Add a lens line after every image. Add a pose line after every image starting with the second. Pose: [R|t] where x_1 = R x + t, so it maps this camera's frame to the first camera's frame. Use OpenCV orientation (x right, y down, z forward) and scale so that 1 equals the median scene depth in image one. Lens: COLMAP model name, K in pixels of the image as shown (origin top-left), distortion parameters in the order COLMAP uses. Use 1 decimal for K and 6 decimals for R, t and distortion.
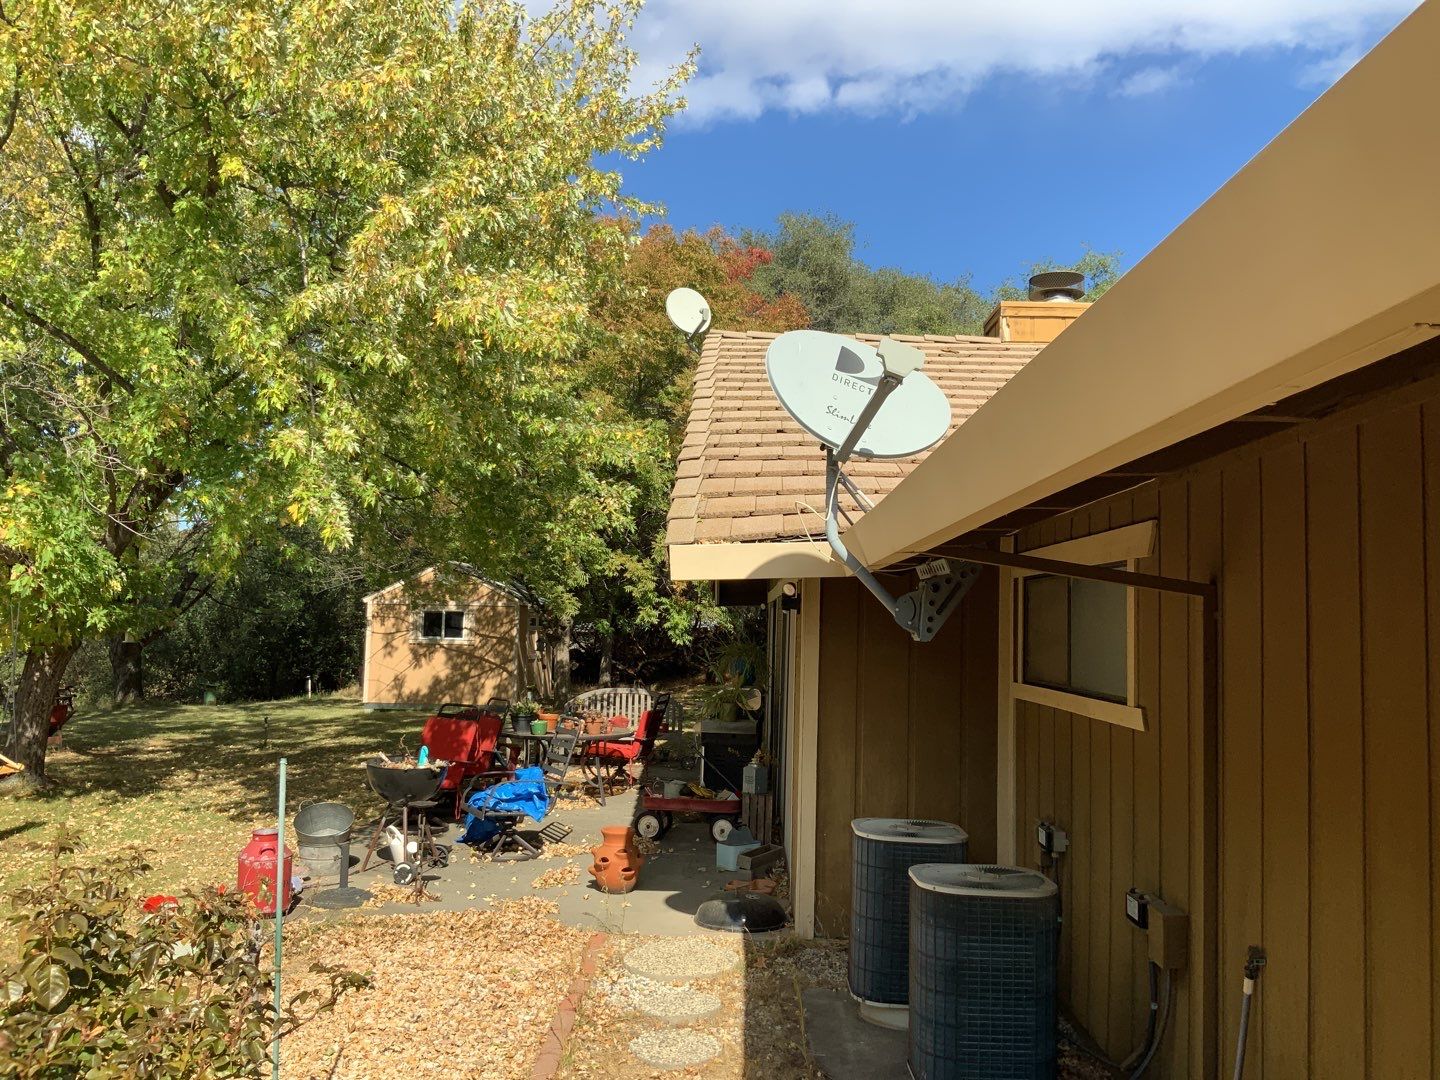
lens RADIAL K [[1245.2, 0, 720.0], [0, 1245.2, 540.0], [0, 0, 1]] dist [0.082738, -0.130507]
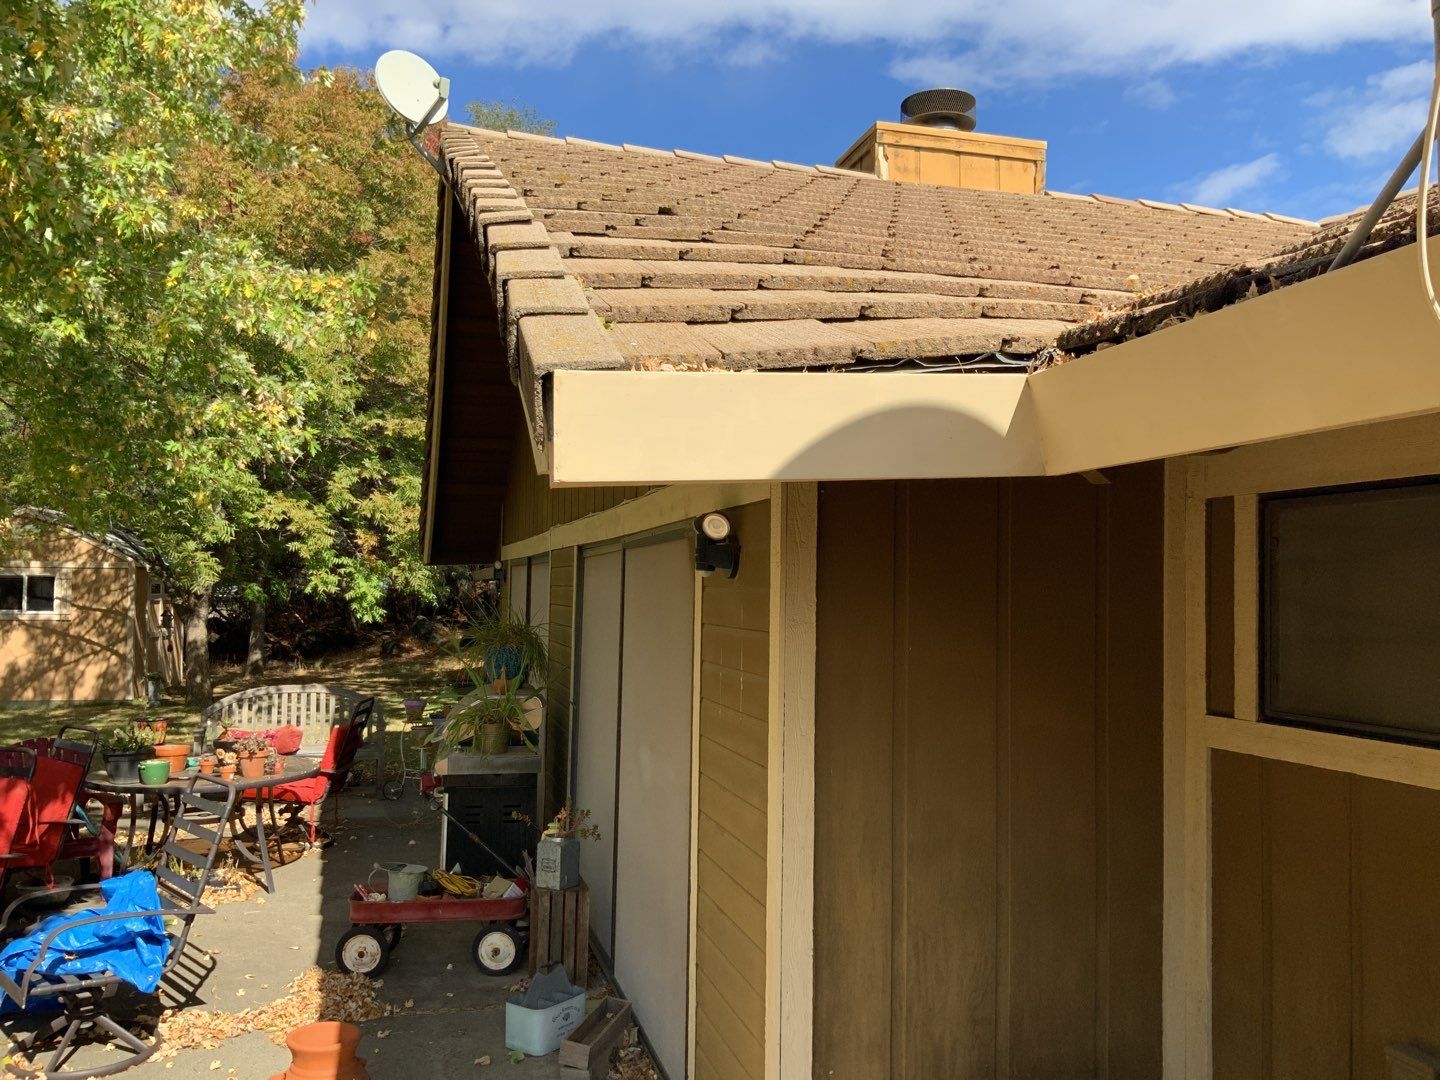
lens RADIAL K [[1245.2, 0, 720.0], [0, 1245.2, 540.0], [0, 0, 1]] dist [0.082738, -0.130507]
pose [[0.964174, -0.002215, 0.265263, -0.033508], [-0.006656, 0.999448, 0.032537, 0.014250], [-0.265188, -0.033137, 0.963627, 0.268088]]
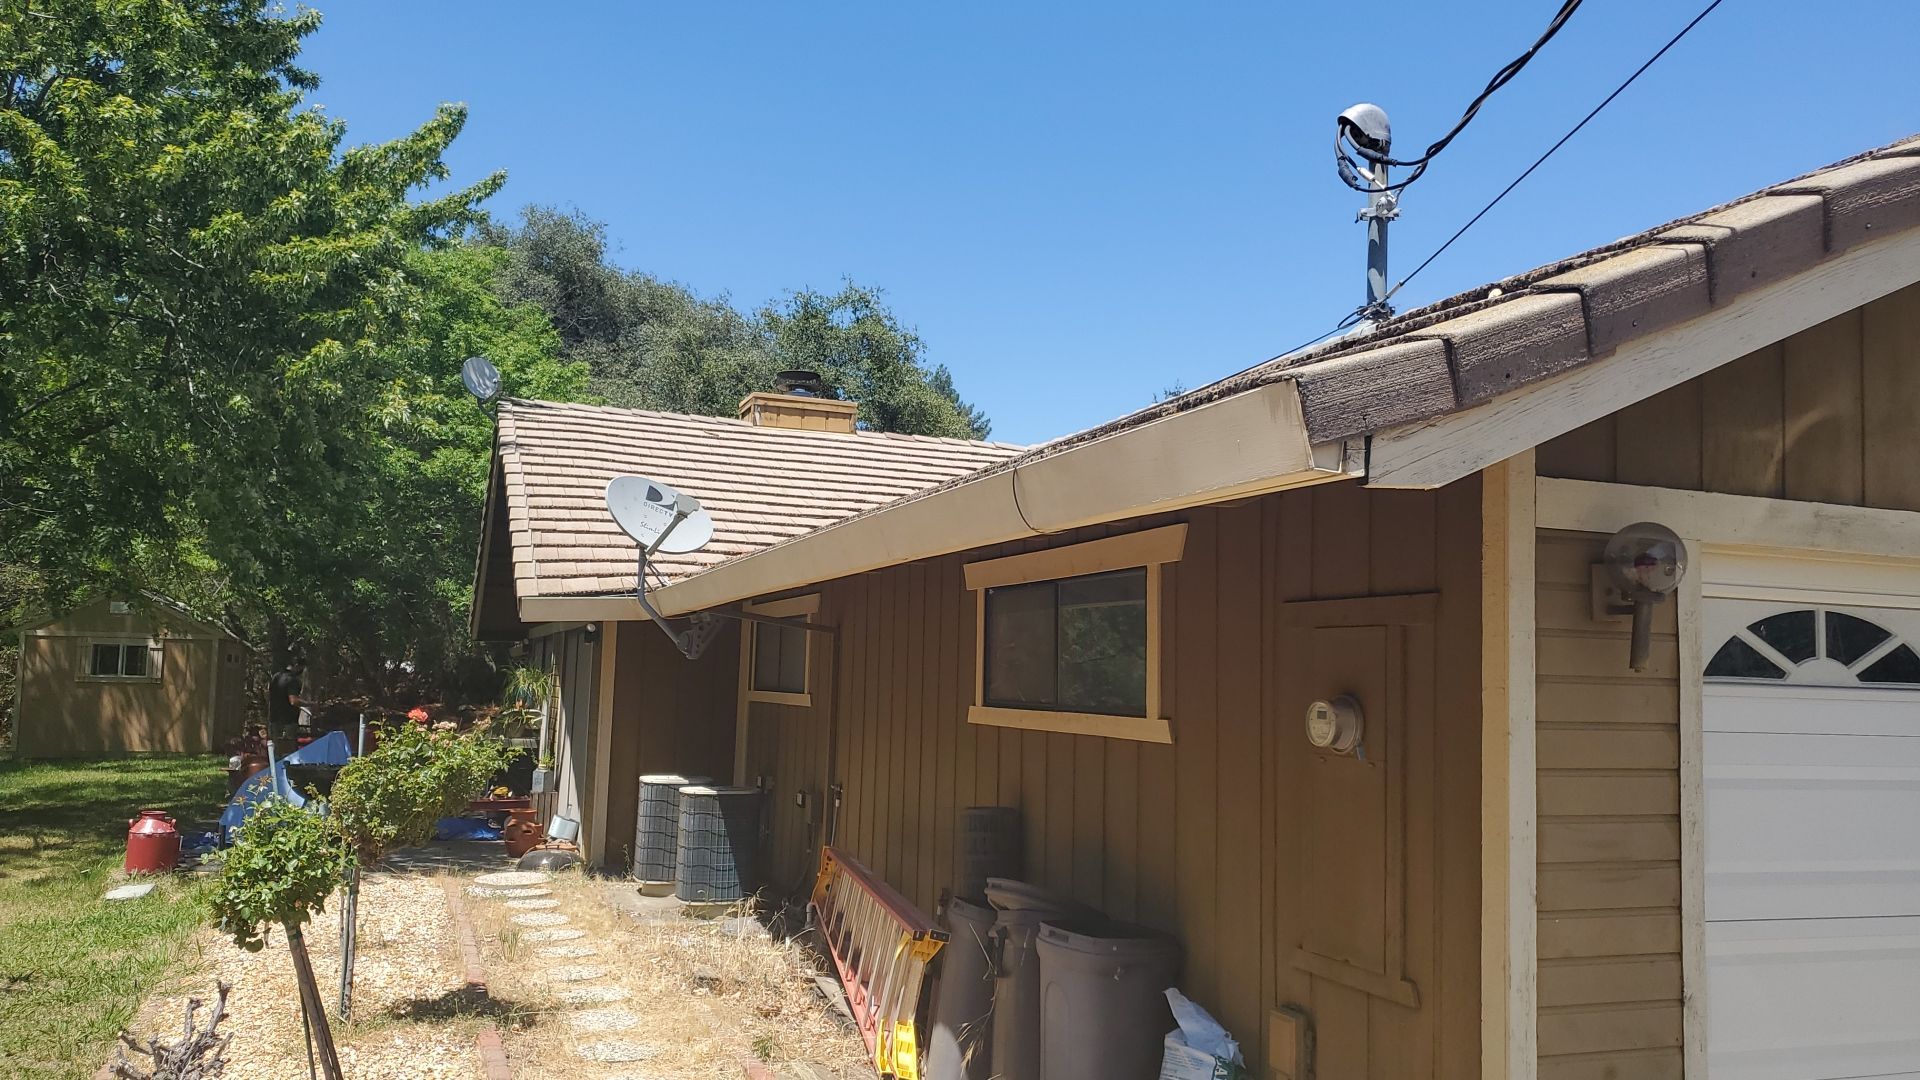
lens RADIAL K [[1566.6, 0, 960.0], [0, 1566.6, 540.0], [0, 0, 1]] dist [0.153280, -0.000981]
pose [[0.940216, 0.033044, 0.338971, -0.079404], [-0.027981, 0.999412, -0.019815, -0.016942], [-0.339426, 0.009146, 0.940588, -0.399897]]
